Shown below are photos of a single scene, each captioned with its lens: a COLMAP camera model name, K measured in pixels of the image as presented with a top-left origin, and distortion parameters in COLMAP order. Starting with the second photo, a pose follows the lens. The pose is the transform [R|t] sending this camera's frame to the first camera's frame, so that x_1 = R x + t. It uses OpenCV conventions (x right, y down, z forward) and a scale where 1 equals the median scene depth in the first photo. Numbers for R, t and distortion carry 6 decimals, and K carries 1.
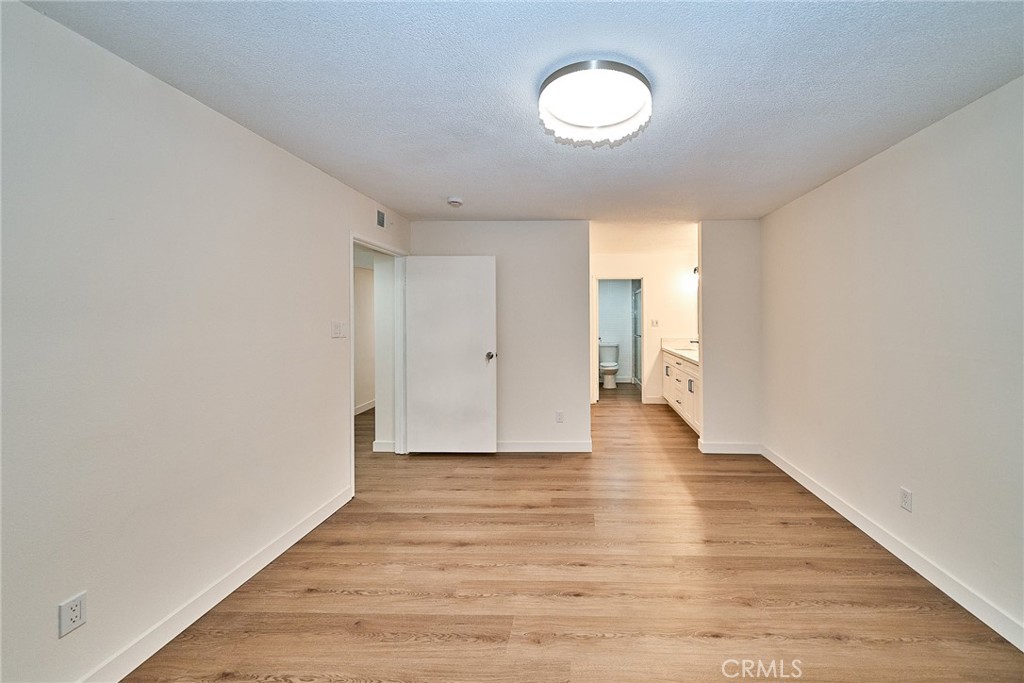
lens RADIAL K [[363.1, 0, 500.6], [0, 363.1, 339.6], [0, 0, 1]] dist [0.000110, -0.000128]
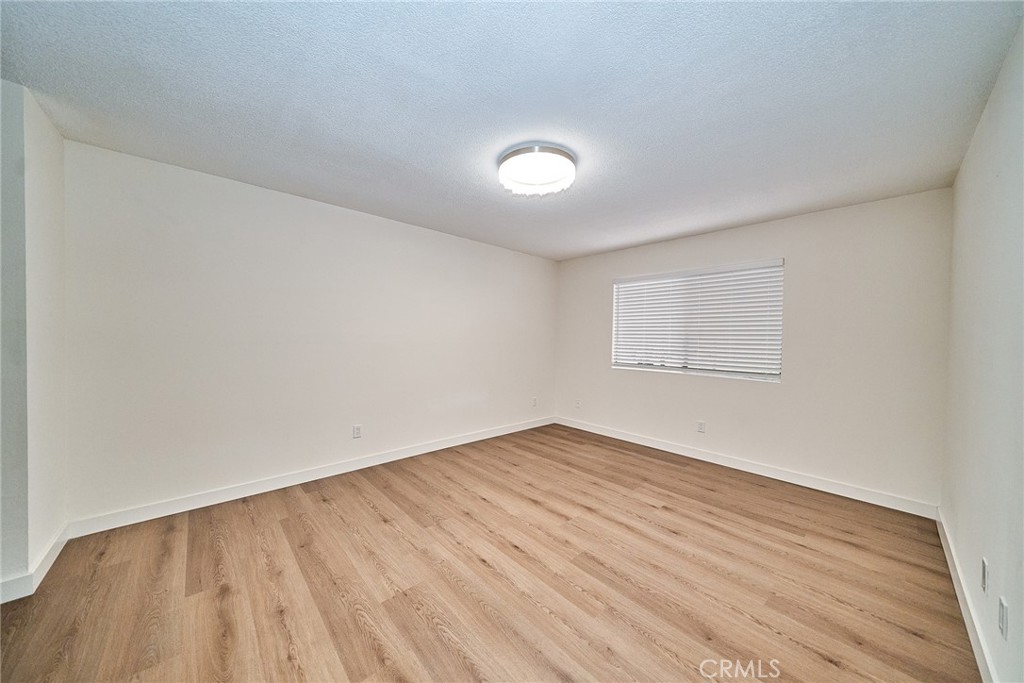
lens RADIAL K [[346.7, 0, 514.5], [0, 346.7, 344.2], [0, 0, 1]] dist [-0.000565, -0.000167]
pose [[-0.811166, -0.022092, 0.584398, -0.458677], [0.016003, 0.998074, 0.059943, -0.076157], [-0.584597, 0.057976, -0.809250, 1.867170]]
